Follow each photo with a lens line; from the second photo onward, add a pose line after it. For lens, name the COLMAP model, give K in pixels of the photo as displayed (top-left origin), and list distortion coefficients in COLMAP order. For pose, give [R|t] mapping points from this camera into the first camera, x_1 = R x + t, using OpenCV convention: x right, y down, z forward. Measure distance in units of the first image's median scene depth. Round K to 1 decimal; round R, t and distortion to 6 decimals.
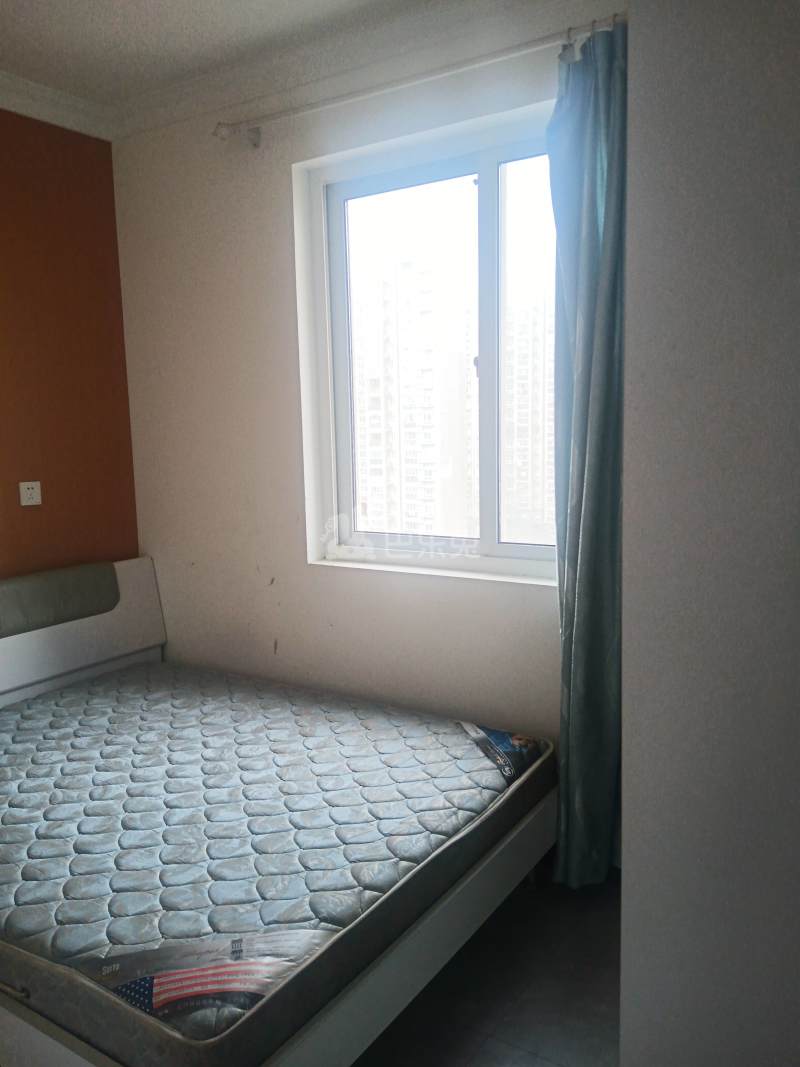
lens RADIAL K [[848.7, 0, 400.0], [0, 848.7, 533.5], [0, 0, 1]] dist [0.050205, -0.059848]
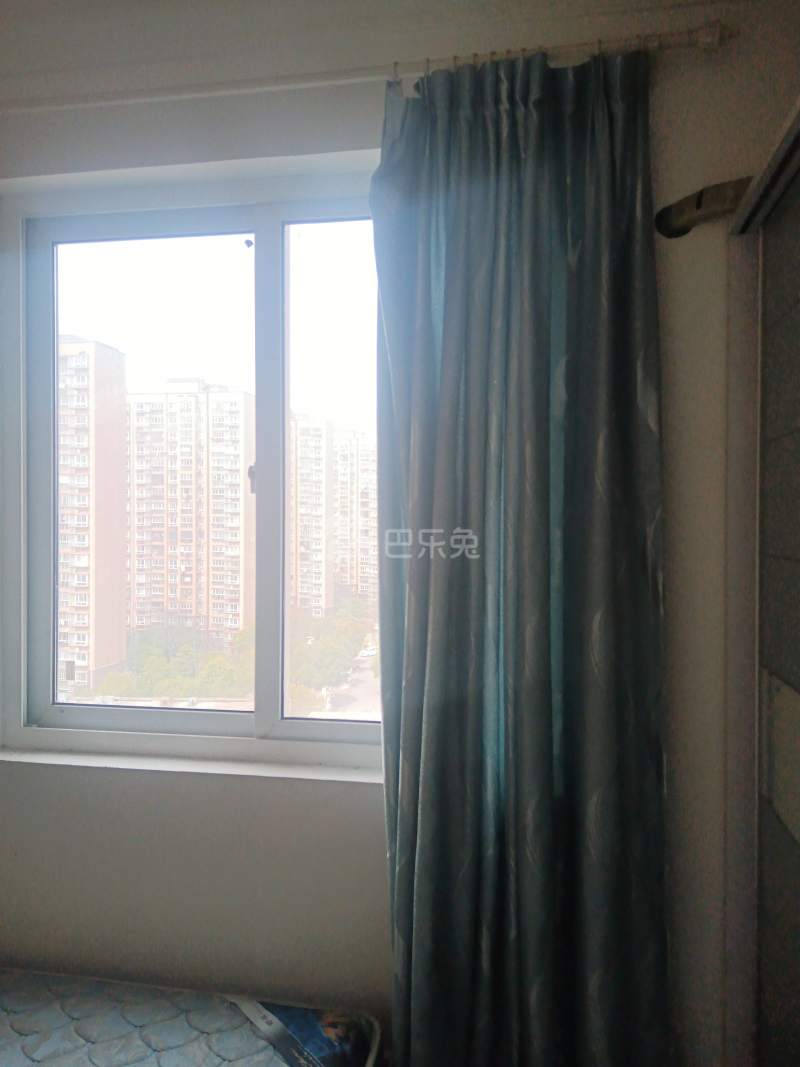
lens RADIAL K [[848.7, 0, 400.0], [0, 848.7, 533.5], [0, 0, 1]] dist [0.050205, -0.059848]
pose [[0.925306, 0.023261, 0.378507, -0.076917], [0.023695, 0.992620, -0.118926, -0.063124], [-0.378481, 0.119012, 0.917926, 0.300820]]
